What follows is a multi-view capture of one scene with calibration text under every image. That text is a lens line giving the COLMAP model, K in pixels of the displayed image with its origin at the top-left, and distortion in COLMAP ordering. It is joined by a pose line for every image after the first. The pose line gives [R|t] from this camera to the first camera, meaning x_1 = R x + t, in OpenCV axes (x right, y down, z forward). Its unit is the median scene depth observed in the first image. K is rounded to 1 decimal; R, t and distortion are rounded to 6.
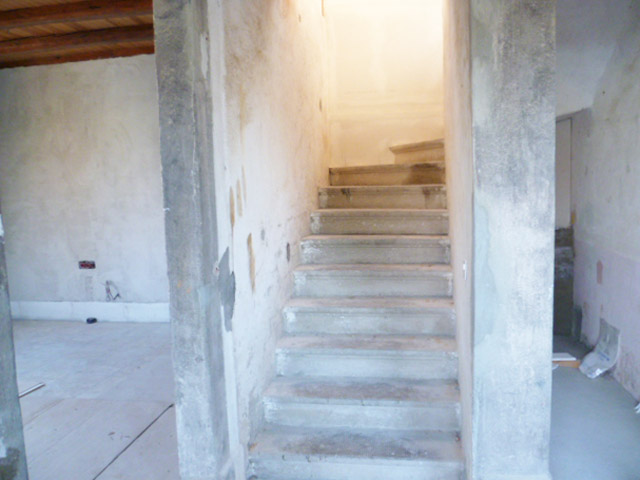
lens RADIAL K [[578.0, 0, 337.1], [0, 578.0, 241.0], [0, 0, 1]] dist [-0.073558, 0.005490]
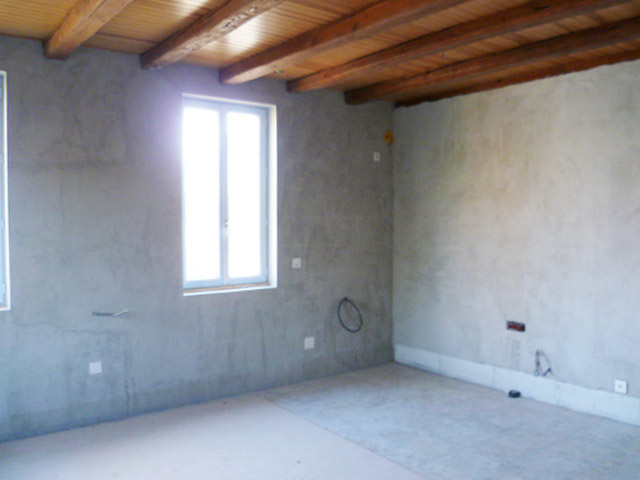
lens RADIAL K [[578.0, 0, 337.1], [0, 578.0, 241.0], [0, 0, 1]] dist [-0.073558, 0.005490]
pose [[0.735564, 0.058183, -0.674953, -0.075439], [-0.082766, 0.996560, -0.004291, -0.057993], [0.672381, 0.059019, 0.737849, 0.204927]]
